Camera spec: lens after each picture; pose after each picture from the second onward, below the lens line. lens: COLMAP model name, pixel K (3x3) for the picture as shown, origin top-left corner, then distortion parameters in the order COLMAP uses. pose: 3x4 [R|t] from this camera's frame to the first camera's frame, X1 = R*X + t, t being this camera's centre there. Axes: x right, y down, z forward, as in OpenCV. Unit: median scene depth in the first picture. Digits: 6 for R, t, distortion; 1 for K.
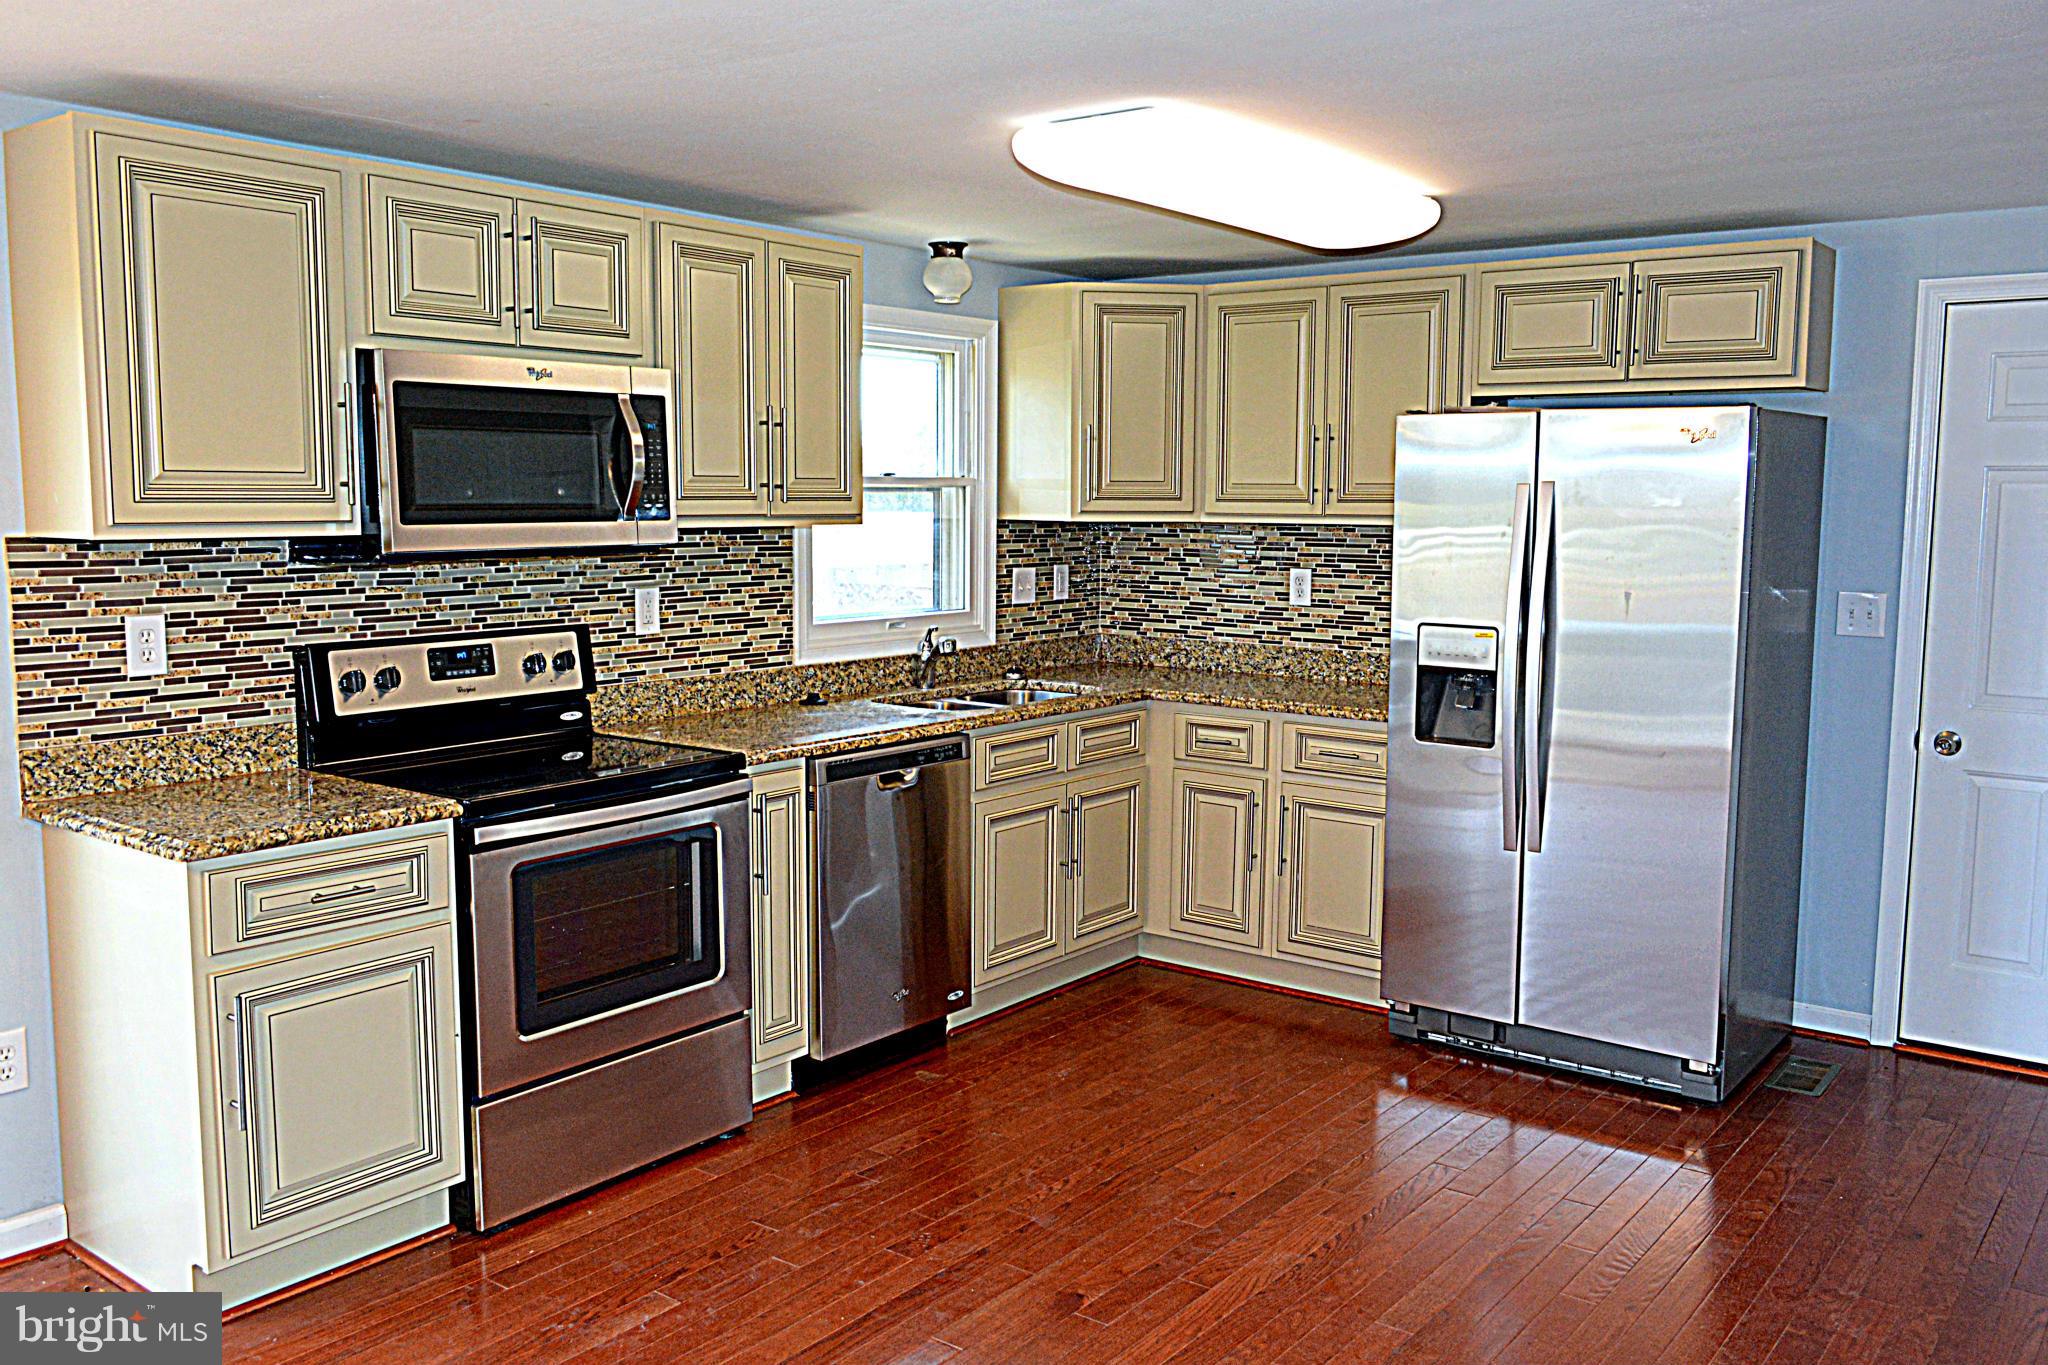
lens RADIAL K [[1707.2, 0, 1016.2], [0, 1707.2, 675.1], [0, 0, 1]] dist [-0.005773, -0.016797]
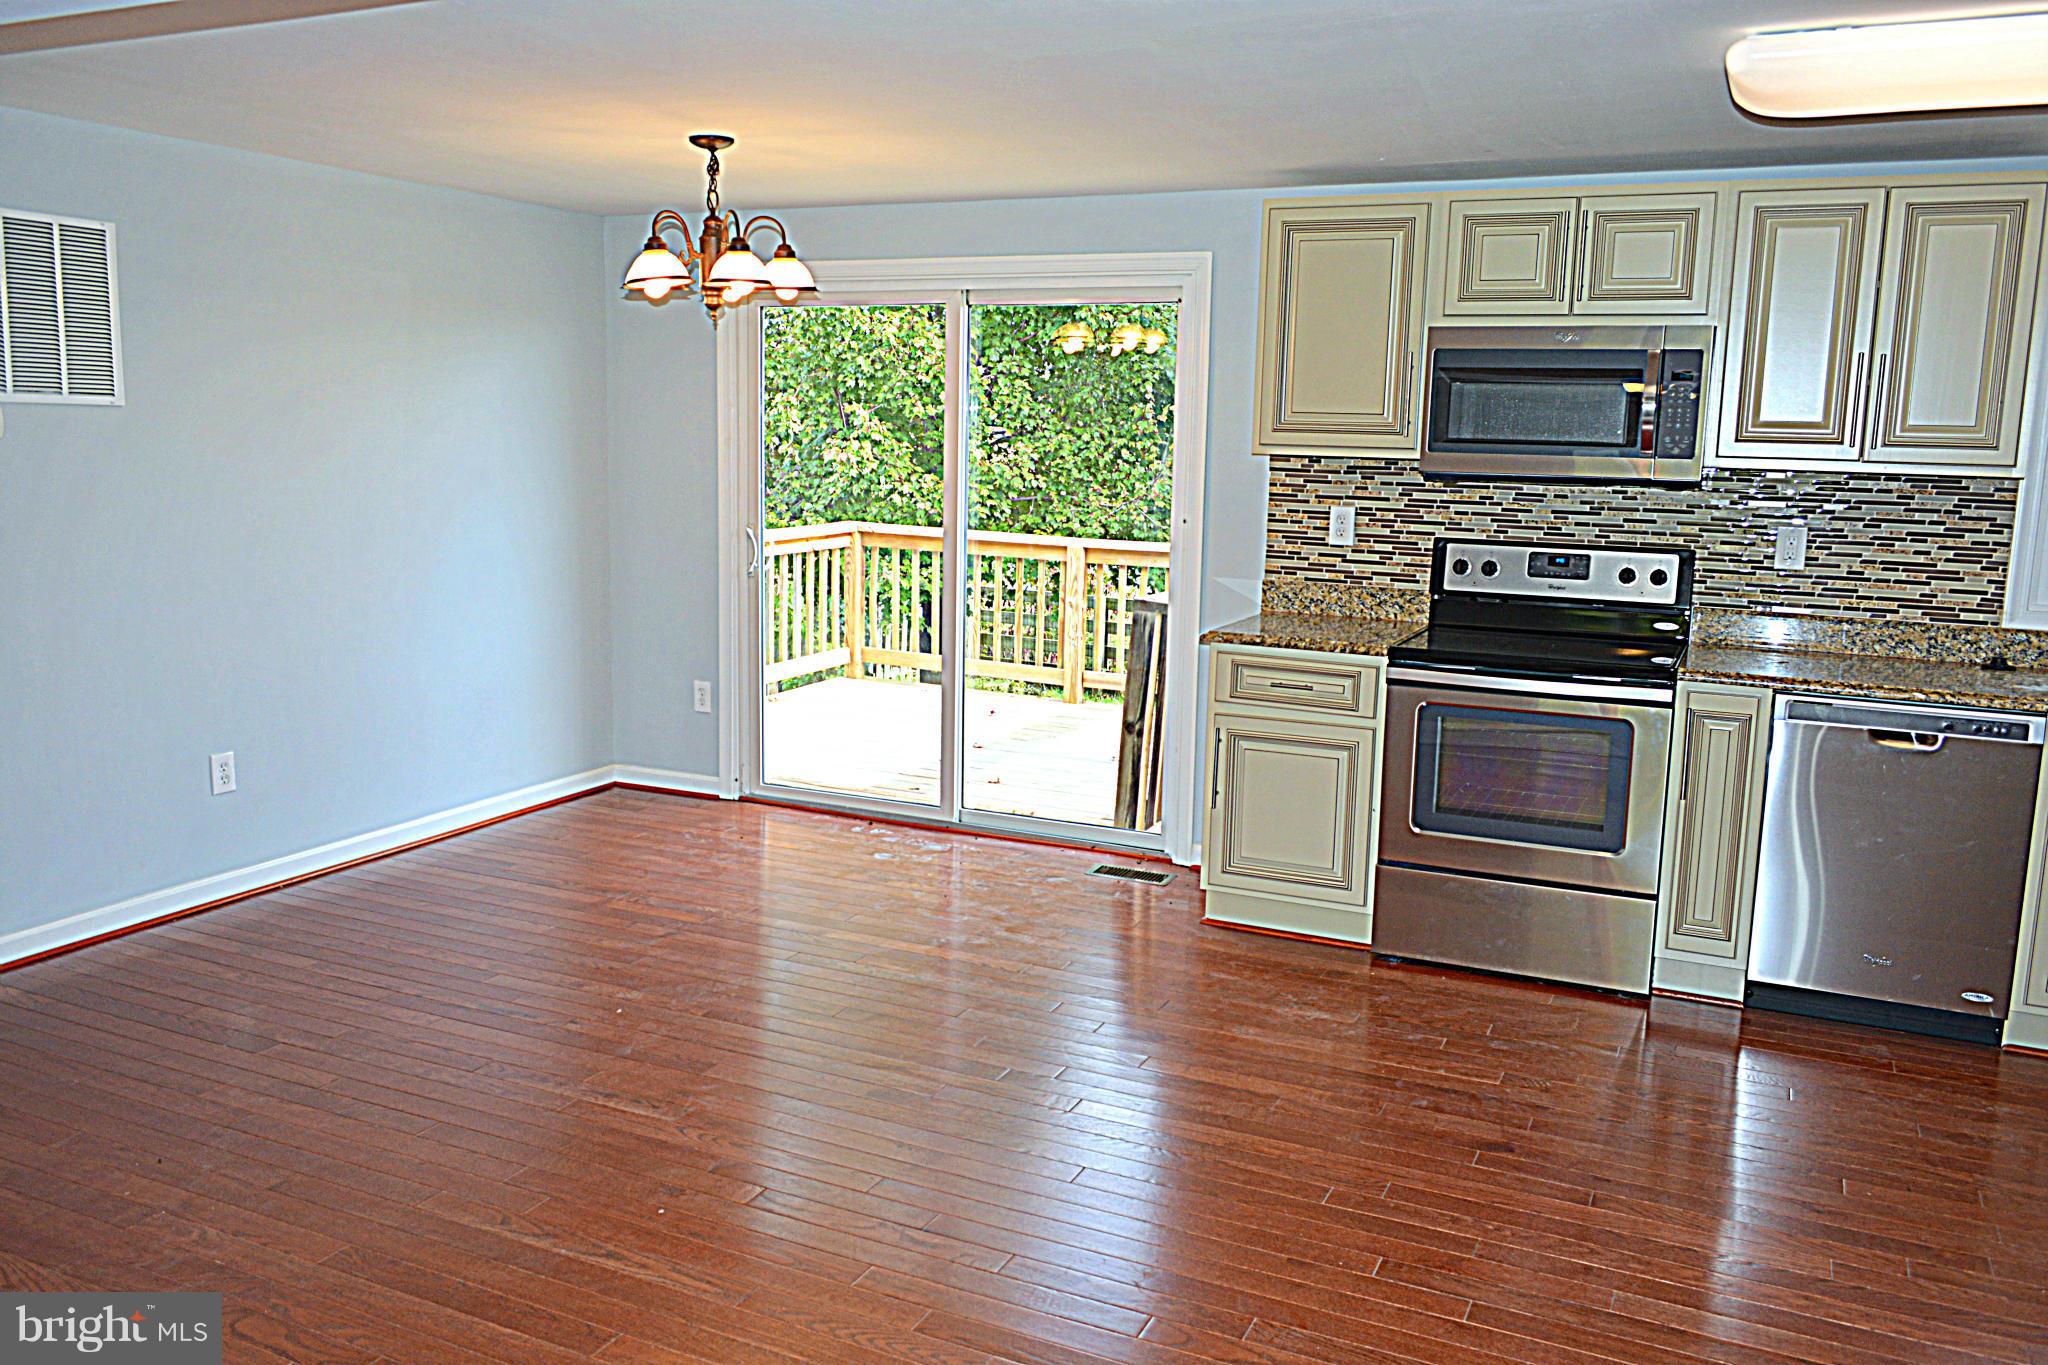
lens RADIAL K [[1593.5, 0, 1028.9], [0, 1593.5, 671.9], [0, 0, 1]] dist [0.009426, -0.020139]
pose [[0.208653, 0.151200, -0.966231, 0.710263], [-0.128649, 0.983635, 0.126142, -0.027026], [0.969491, 0.097985, 0.224690, 0.328017]]
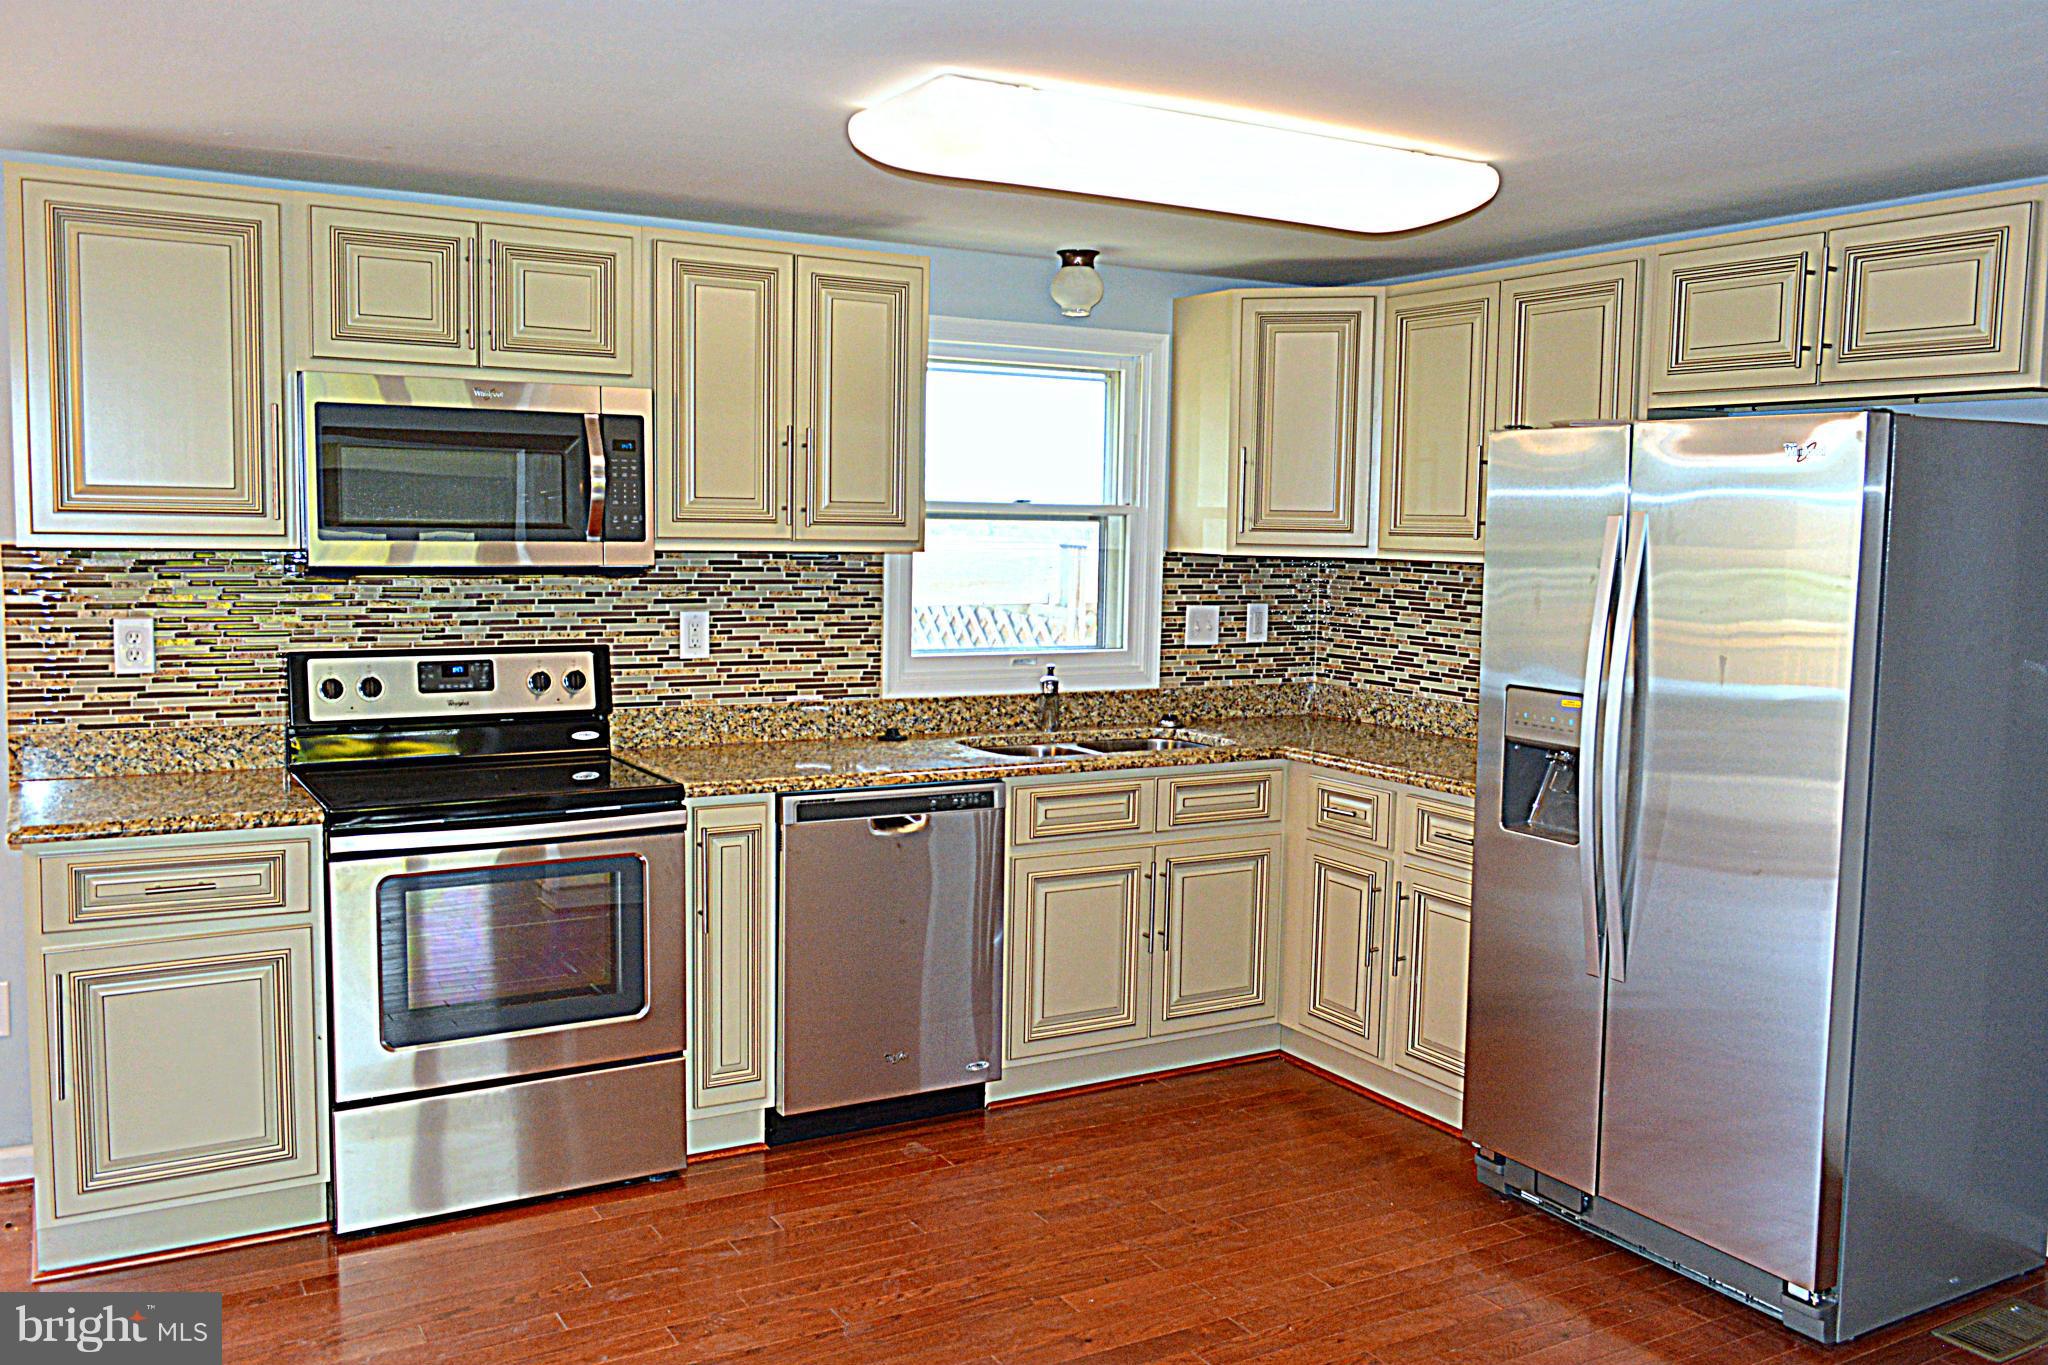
lens RADIAL K [[1707.2, 0, 1012.8], [0, 1707.2, 678.6], [0, 0, 1]] dist [-0.005773, -0.016797]
pose [[0.923009, 0.047176, -0.381875, 0.350568], [-0.054507, 0.998478, -0.008398, -0.014708], [0.380897, 0.028566, 0.924176, 0.166108]]
